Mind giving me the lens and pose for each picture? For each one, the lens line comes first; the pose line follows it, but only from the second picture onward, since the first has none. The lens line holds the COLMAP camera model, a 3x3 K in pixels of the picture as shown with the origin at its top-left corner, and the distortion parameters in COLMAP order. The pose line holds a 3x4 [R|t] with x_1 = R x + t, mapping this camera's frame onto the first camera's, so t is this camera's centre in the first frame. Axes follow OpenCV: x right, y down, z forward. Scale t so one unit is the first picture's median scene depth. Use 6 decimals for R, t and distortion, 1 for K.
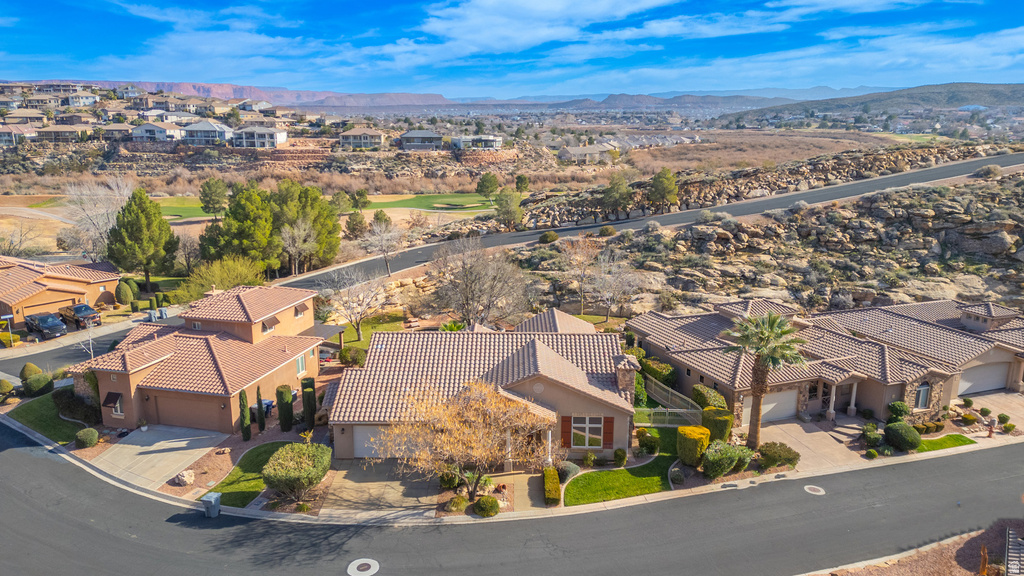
lens RADIAL K [[726.1, 0, 513.6], [0, 726.1, 305.1], [0, 0, 1]] dist [0.097769, -0.105704]
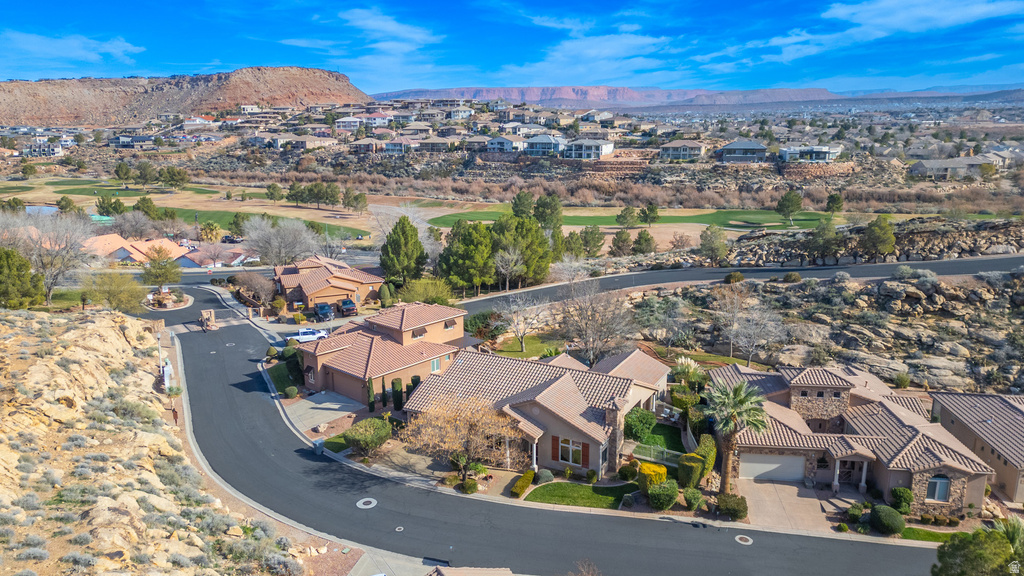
lens RADIAL K [[748.5, 0, 512.0], [0, 748.5, 288.0], [0, 0, 1]] dist [0.088658, -0.109868]
pose [[0.886860, 0.101128, -0.450835, 0.228573], [-0.111966, 0.993708, 0.002647, -0.041205], [0.448266, 0.048131, 0.892604, -0.095717]]
